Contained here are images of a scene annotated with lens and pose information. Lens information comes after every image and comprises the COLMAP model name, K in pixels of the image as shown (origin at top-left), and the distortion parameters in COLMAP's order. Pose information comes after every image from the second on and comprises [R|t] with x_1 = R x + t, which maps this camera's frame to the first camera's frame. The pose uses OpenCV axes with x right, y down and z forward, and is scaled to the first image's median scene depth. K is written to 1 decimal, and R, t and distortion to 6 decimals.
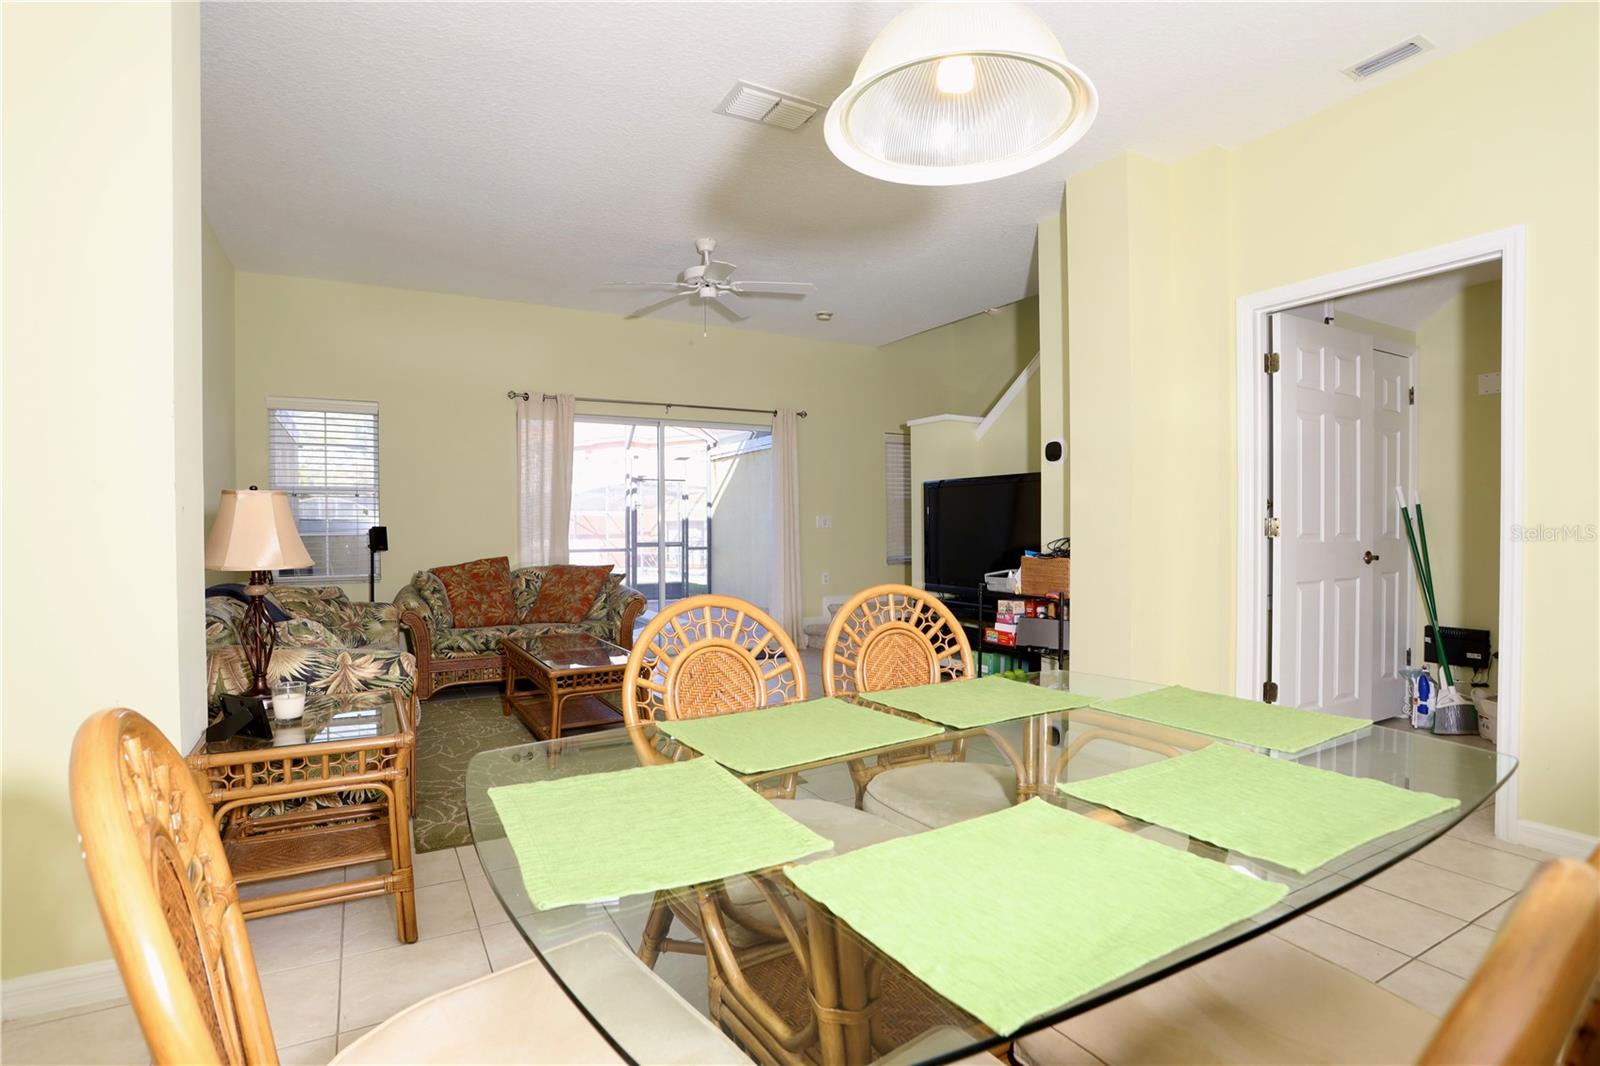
lens RADIAL K [[781.0, 0, 798.1], [0, 781.0, 529.0], [0, 0, 1]] dist [-0.069682, 0.029080]
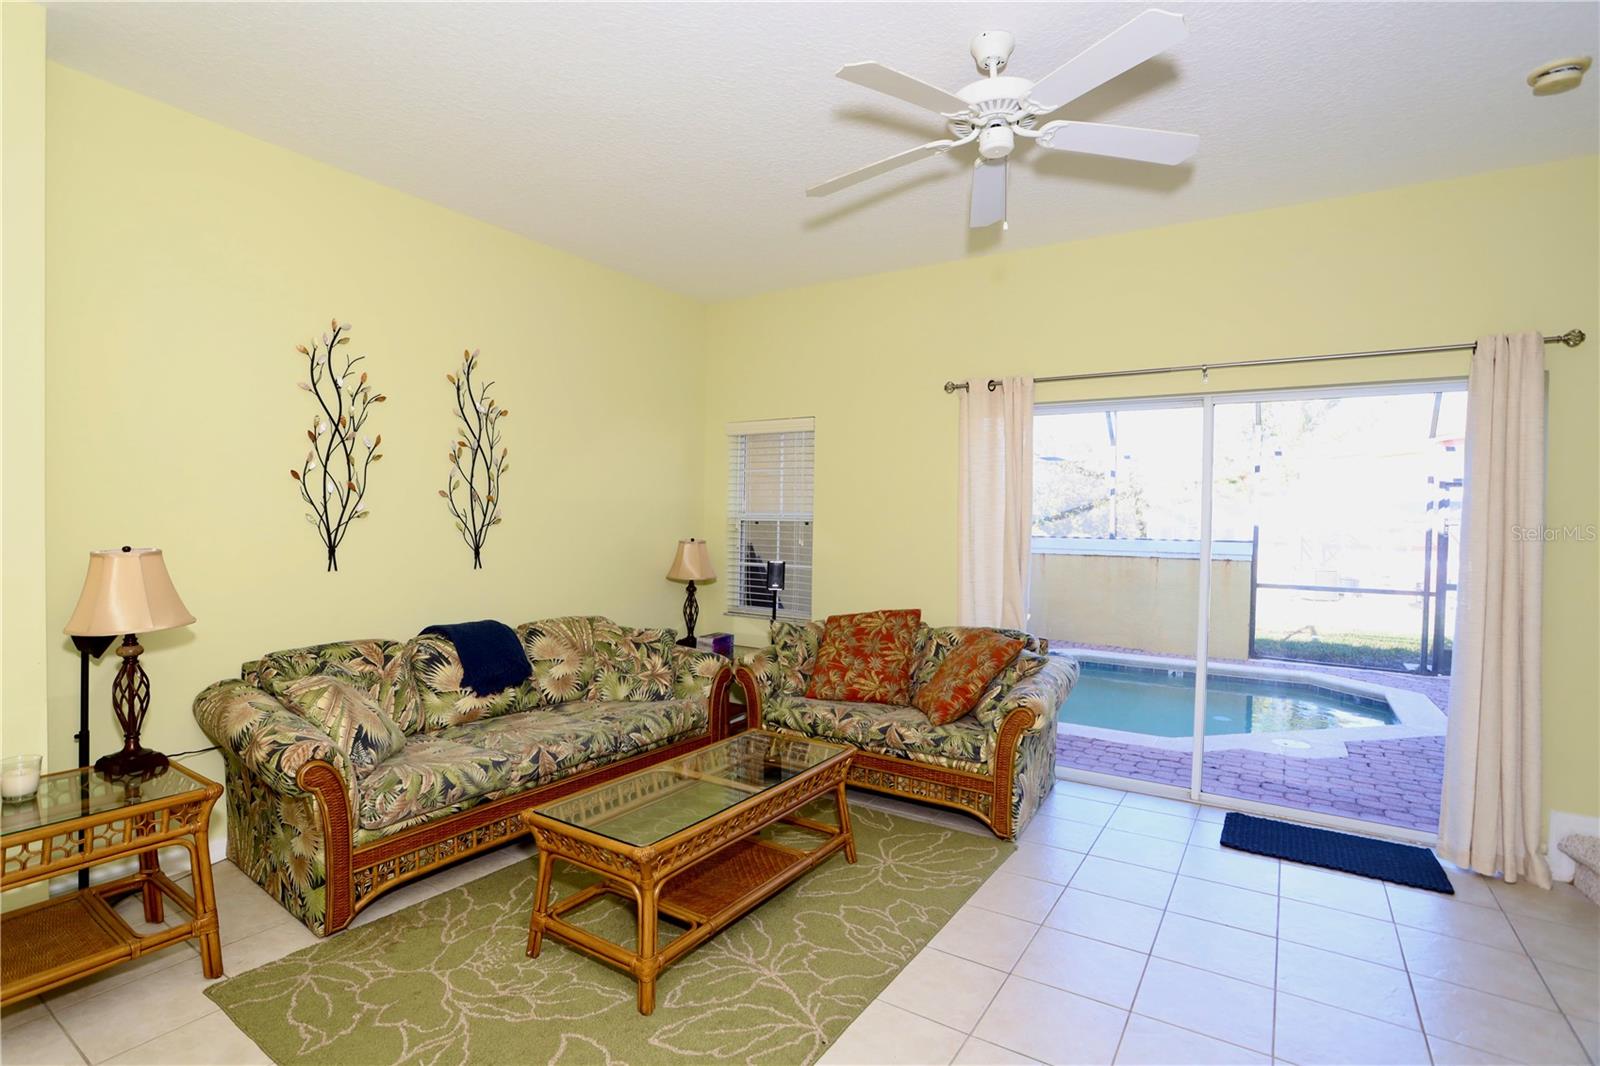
lens RADIAL K [[790.9, 0, 792.1], [0, 790.9, 537.3], [0, 0, 1]] dist [-0.071424, 0.029615]
pose [[0.454758, 0.031246, -0.890067, 0.239917], [-0.026322, 0.999419, 0.021637, -0.047042], [0.890226, 0.013589, 0.455316, 0.564275]]
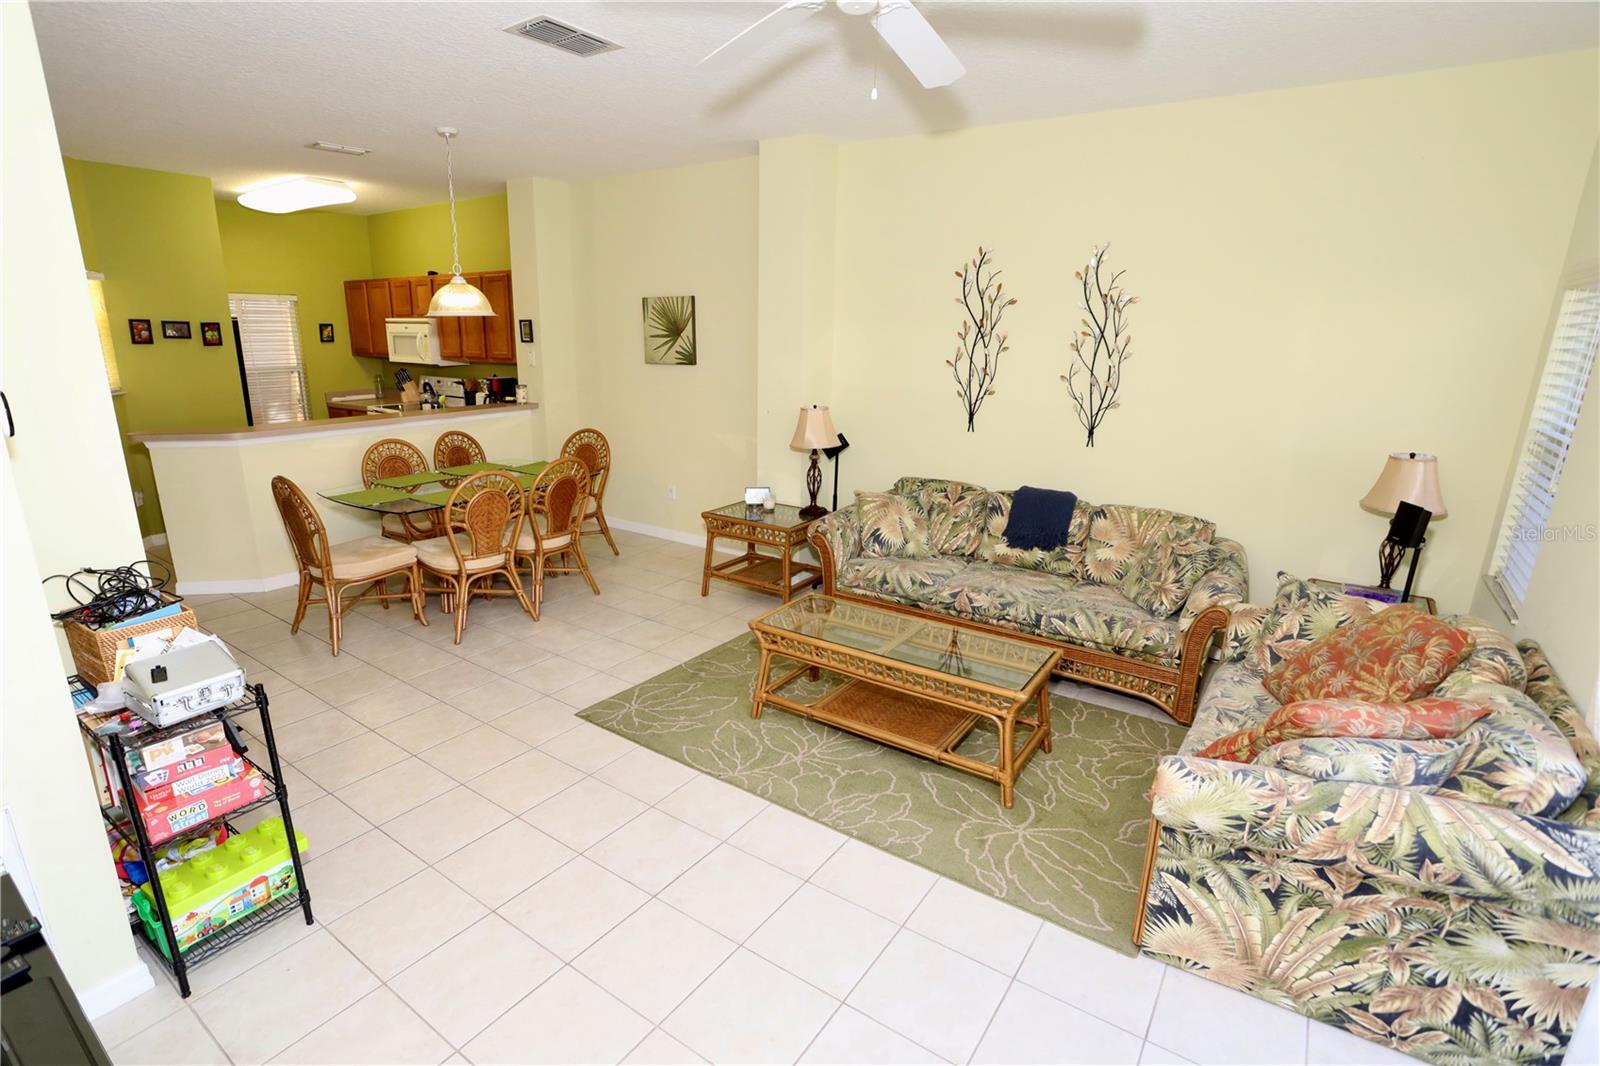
lens RADIAL K [[781.0, 0, 796.7], [0, 781.0, 544.0], [0, 0, 1]] dist [-0.069682, 0.029080]
pose [[-0.895303, 0.112687, -0.430968, 0.106031], [-0.014773, 0.959431, 0.281556, -0.115002], [0.445212, 0.258445, -0.857317, 1.171360]]
